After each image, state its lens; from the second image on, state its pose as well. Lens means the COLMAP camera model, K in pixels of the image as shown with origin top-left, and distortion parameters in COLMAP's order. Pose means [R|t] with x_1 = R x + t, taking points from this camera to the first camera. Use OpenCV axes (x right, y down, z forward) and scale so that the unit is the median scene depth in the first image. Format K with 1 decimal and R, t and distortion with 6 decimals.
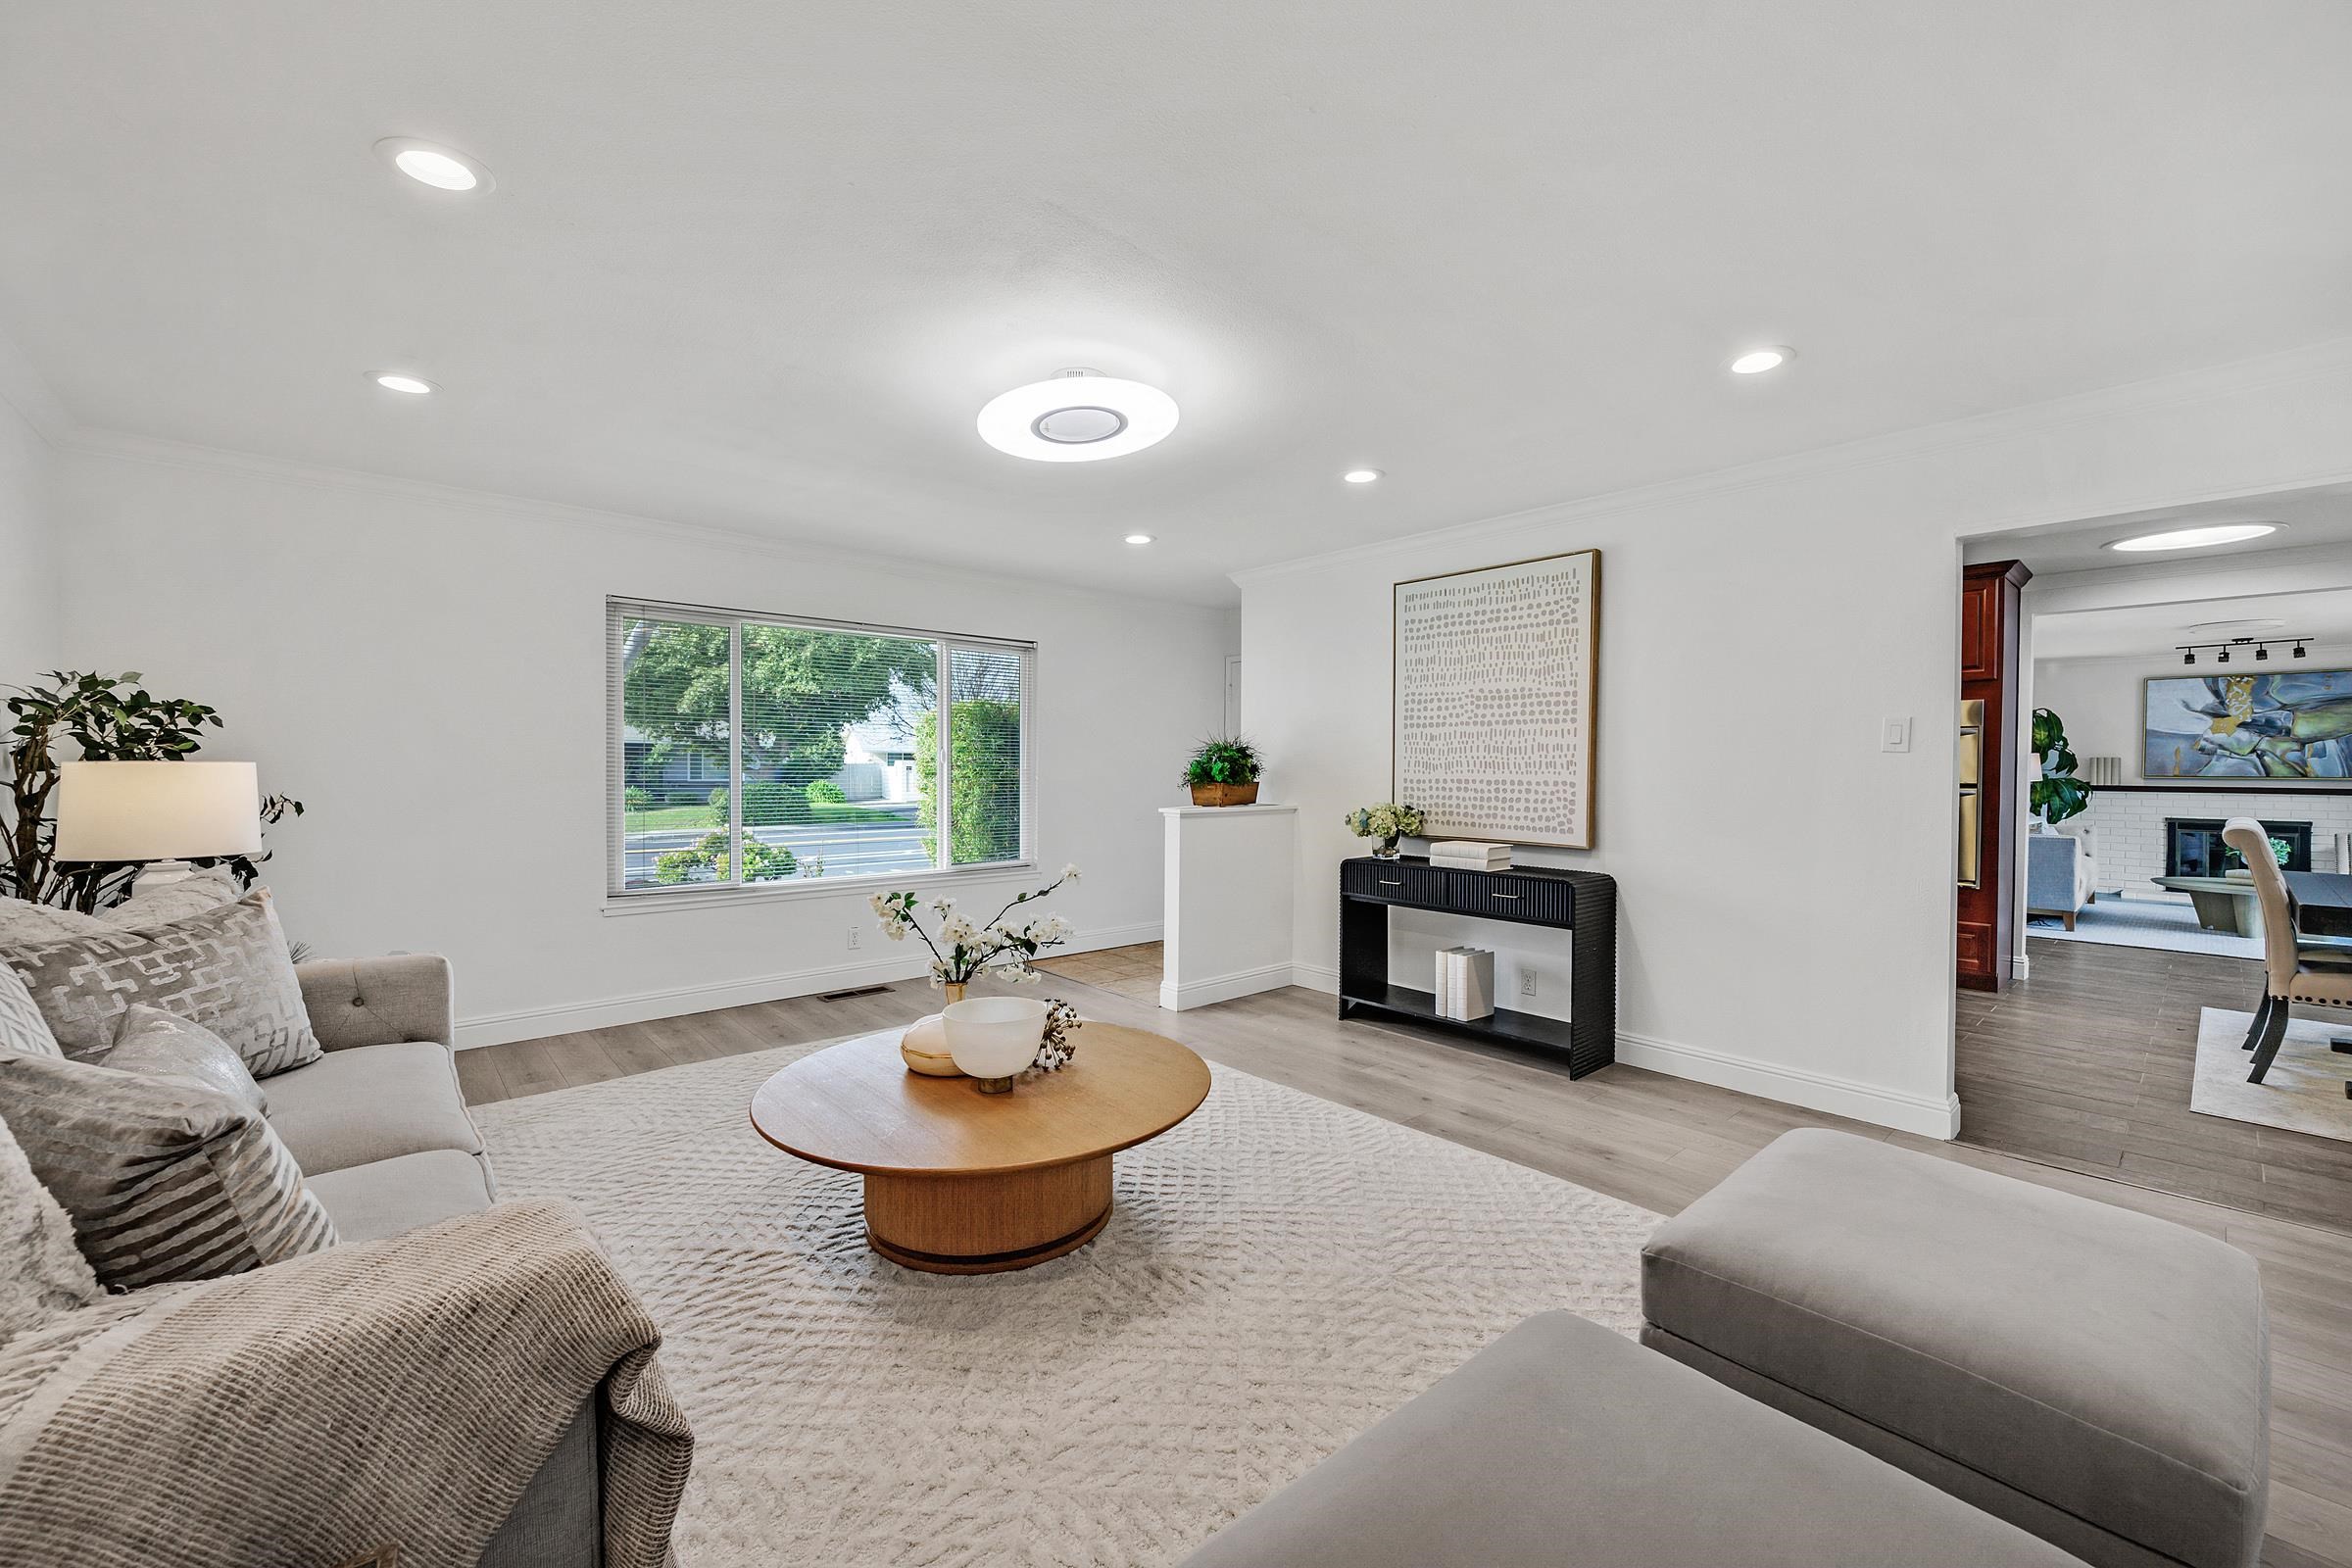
lens RADIAL K [[933.7, 0, 1169.2], [0, 933.7, 771.2], [0, 0, 1]] dist [-0.009285, 0.000677]
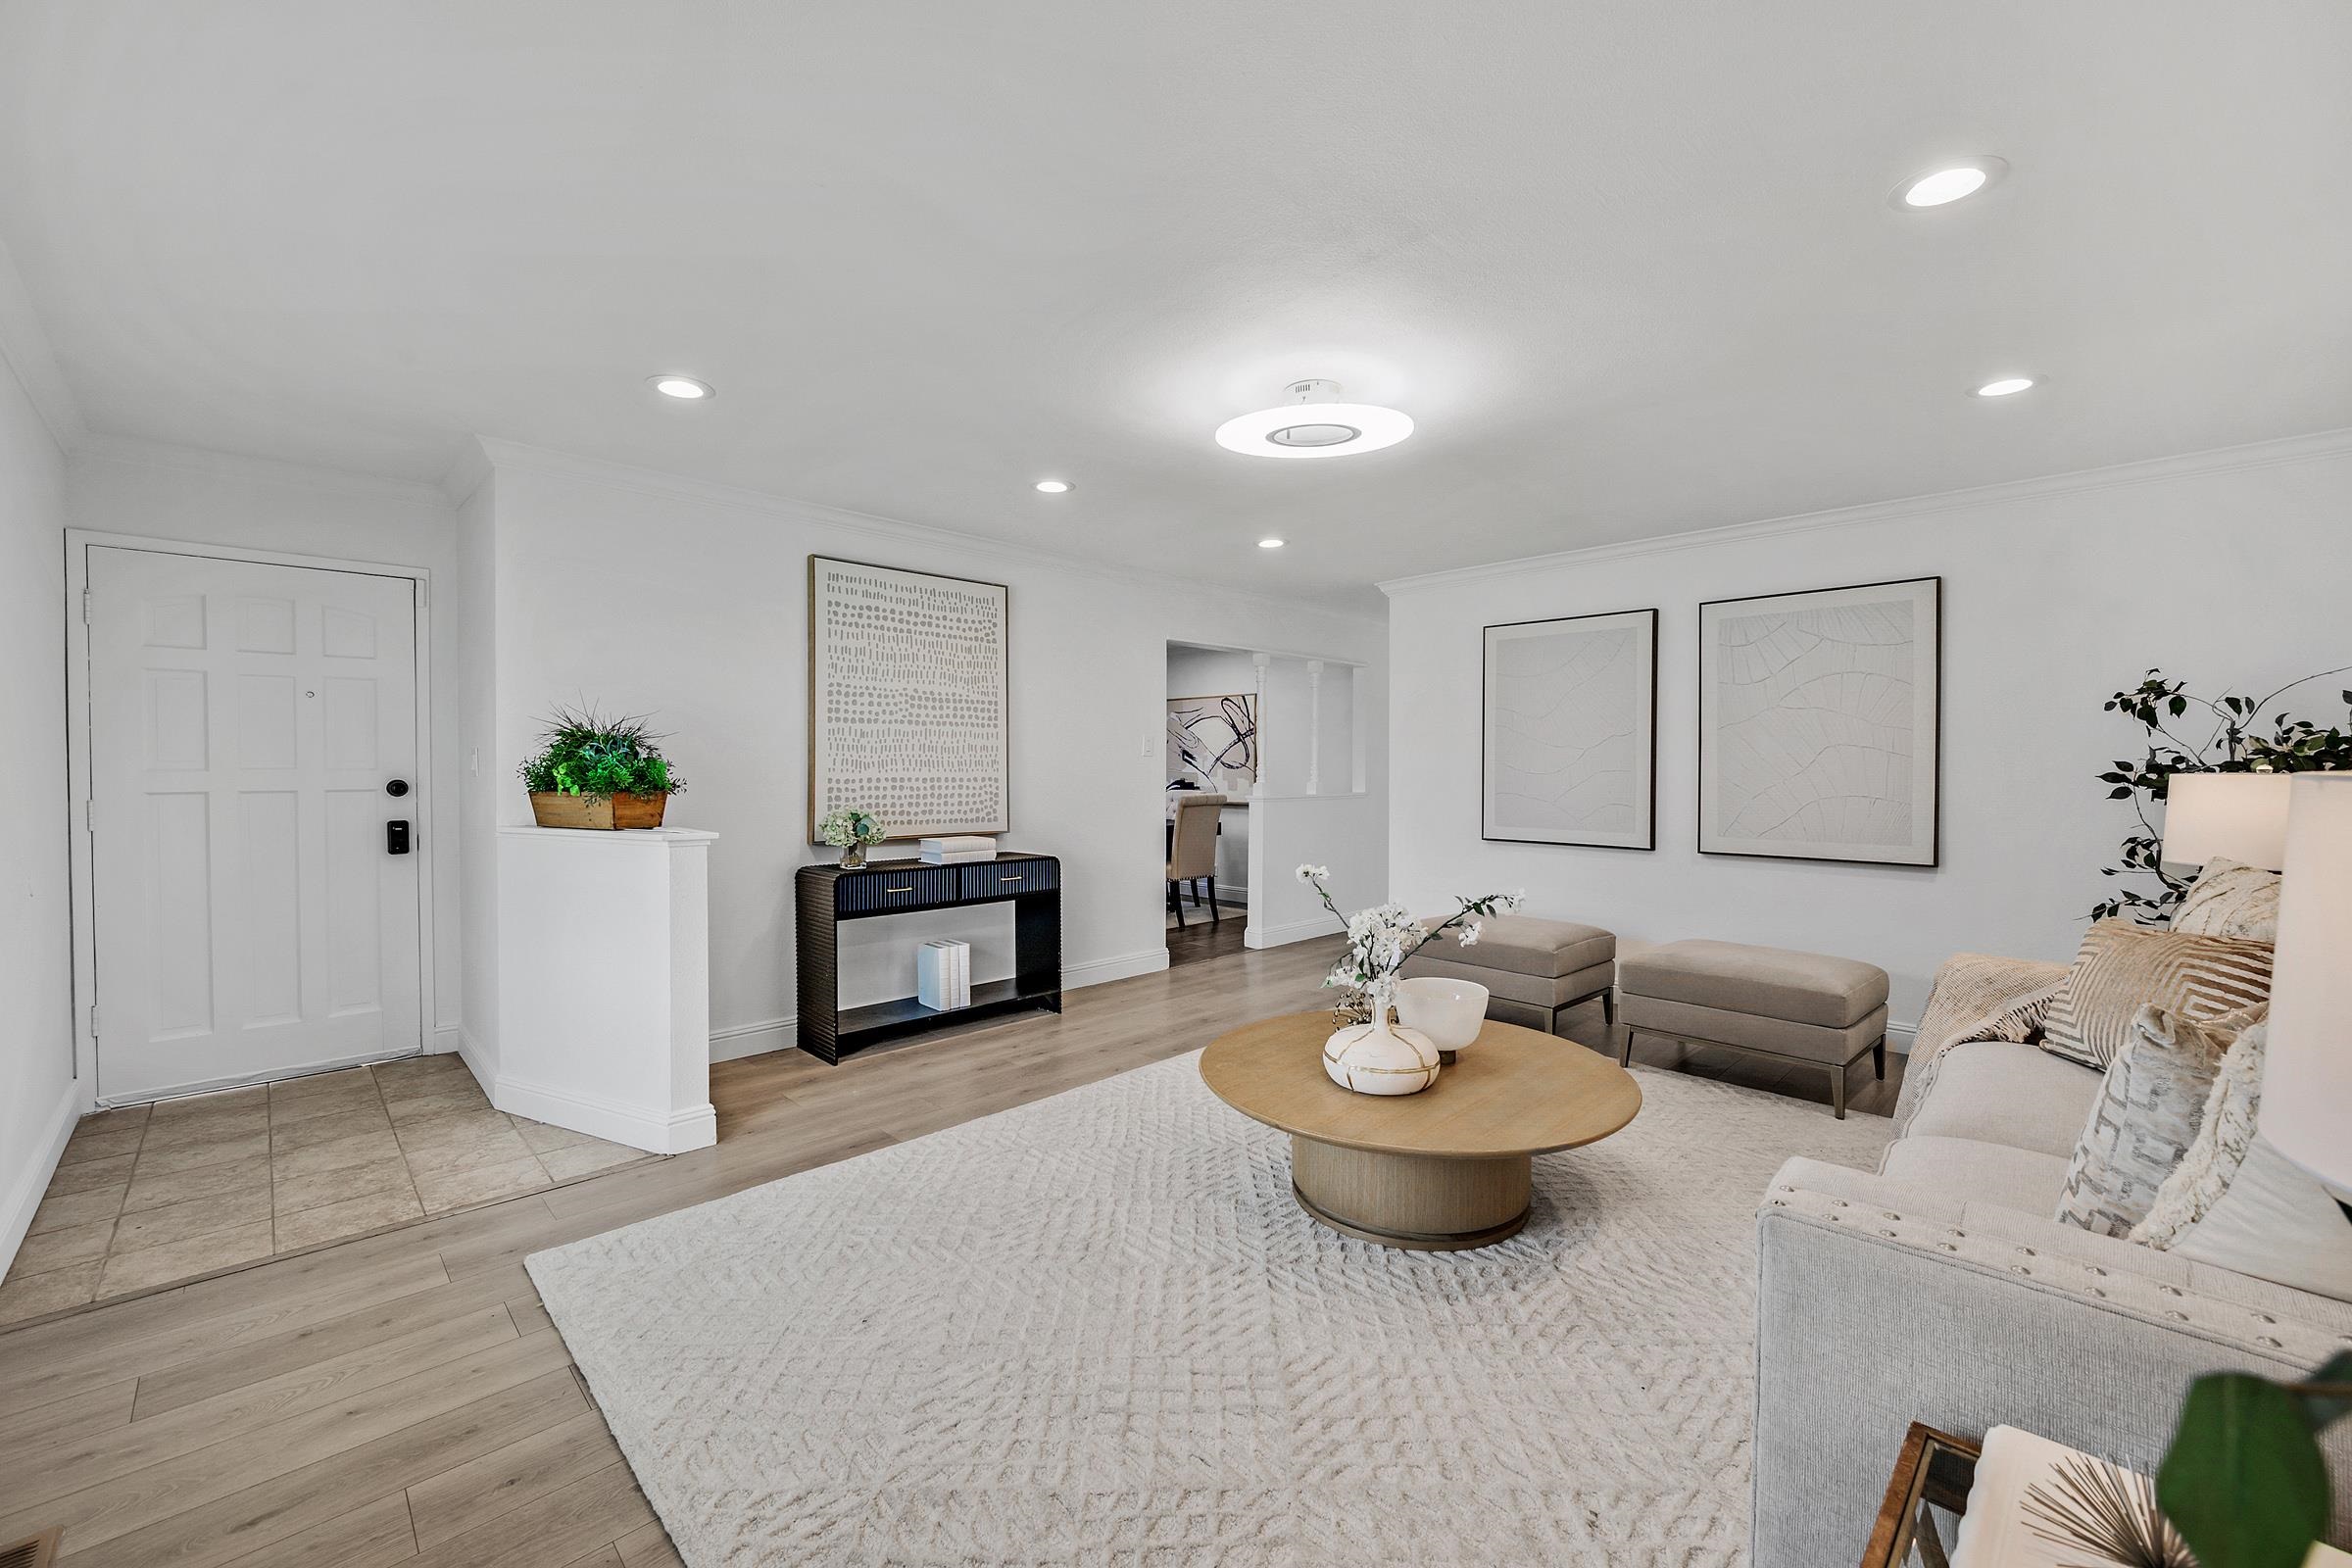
lens RADIAL K [[933.7, 0, 1167.9], [0, 933.7, 783.3], [0, 0, 1]] dist [-0.009285, 0.000677]
pose [[-0.057430, -0.017238, 0.998201, -0.731950], [0.007330, 0.999817, 0.017687, -0.000808], [-0.998323, 0.008333, -0.057293, 0.813414]]
